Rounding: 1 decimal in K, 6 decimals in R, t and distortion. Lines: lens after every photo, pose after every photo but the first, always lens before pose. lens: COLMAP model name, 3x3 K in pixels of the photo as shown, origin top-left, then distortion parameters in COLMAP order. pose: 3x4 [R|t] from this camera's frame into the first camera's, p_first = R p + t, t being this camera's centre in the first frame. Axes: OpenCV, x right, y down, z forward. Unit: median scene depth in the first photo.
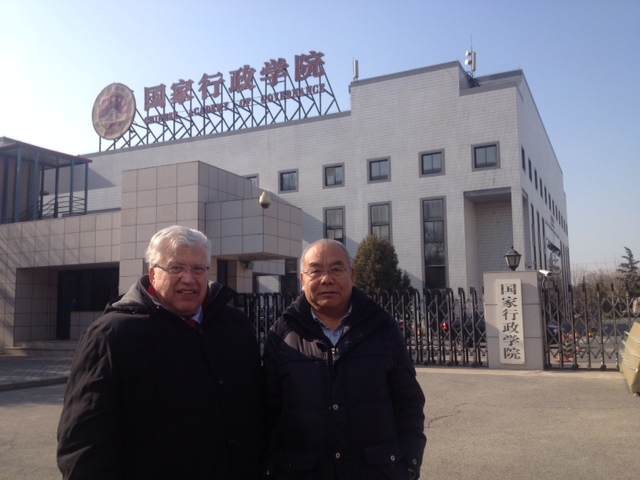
lens RADIAL K [[653.6, 0, 318.4], [0, 653.6, 250.4], [0, 0, 1]] dist [0.009695, 0.000384]
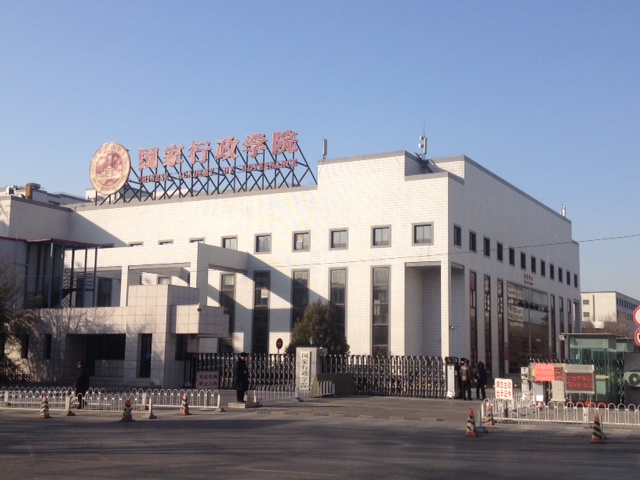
lens RADIAL K [[922.2, 0, 320.0], [0, 922.2, 240.0], [0, 0, 1]] dist [0.175073, 0.011759]
pose [[0.998026, 0.025977, -0.057178, 0.137042], [-0.027788, 0.999130, -0.031113, -0.062336], [0.056320, 0.032641, 0.997879, -0.561346]]
